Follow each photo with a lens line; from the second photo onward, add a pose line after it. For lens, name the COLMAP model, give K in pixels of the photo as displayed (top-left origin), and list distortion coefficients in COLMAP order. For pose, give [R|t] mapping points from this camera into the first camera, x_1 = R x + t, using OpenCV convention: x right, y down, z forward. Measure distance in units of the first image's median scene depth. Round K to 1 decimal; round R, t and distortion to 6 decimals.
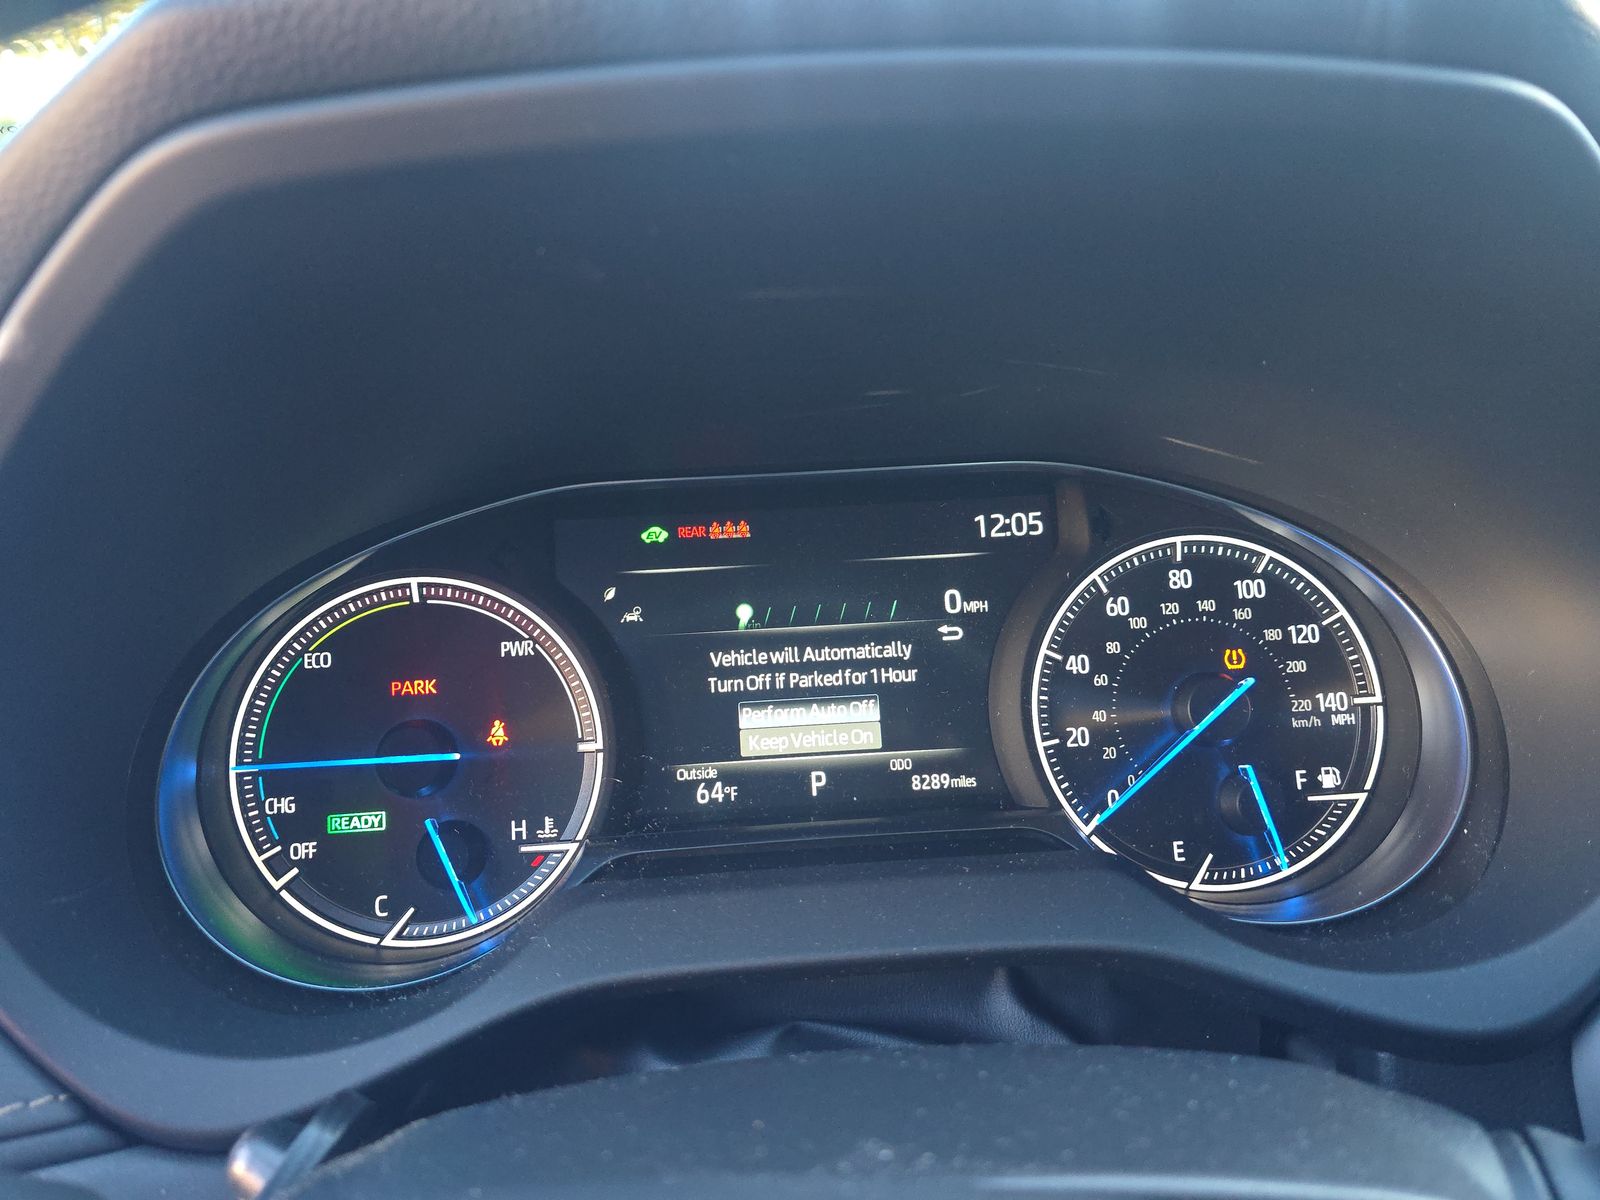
lens RADIAL K [[1067.0, 0, 802.0], [0, 1067.0, 600.8], [0, 0, 1]] dist [-0.040904, -0.003500]
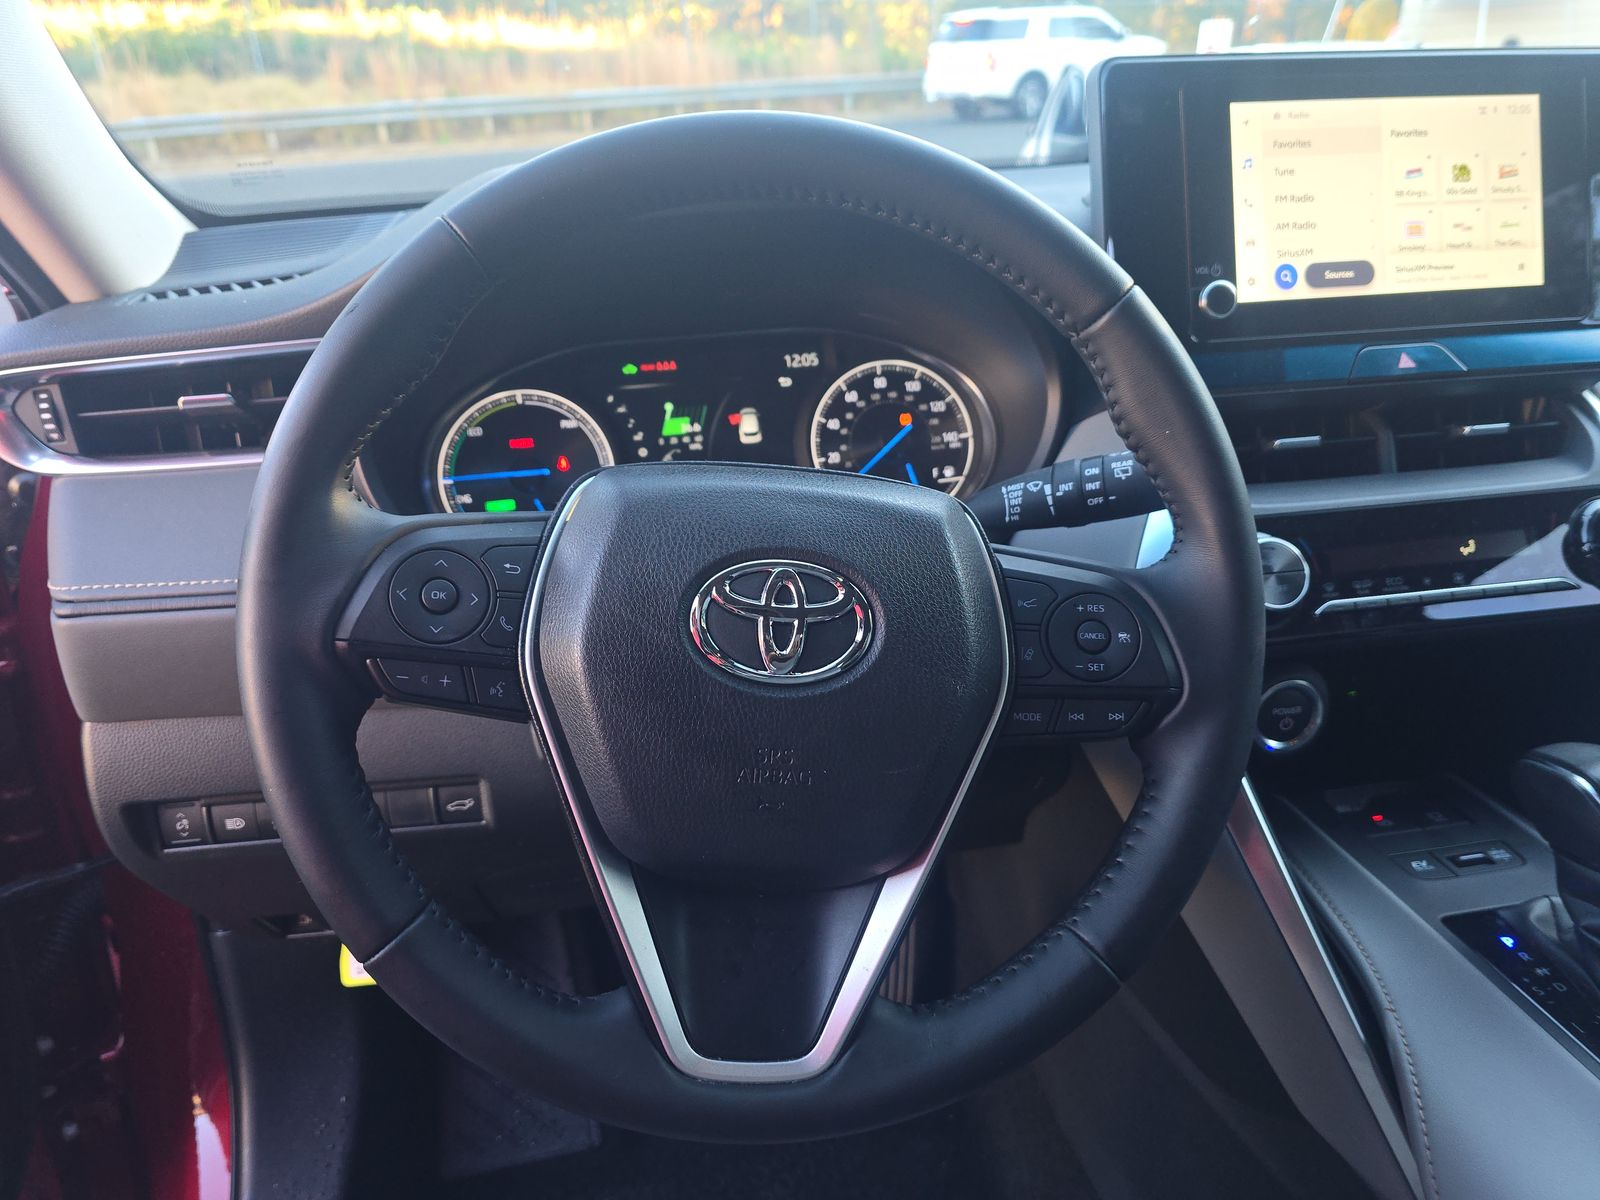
lens RADIAL K [[1067.0, 0, 795.5], [0, 1067.0, 602.7], [0, 0, 1]] dist [-0.040904, -0.003500]
pose [[0.995420, -0.045448, 0.084099, -0.013074], [0.037075, 0.994438, 0.098579, 0.204058], [-0.088112, -0.095010, 0.991569, -1.160986]]
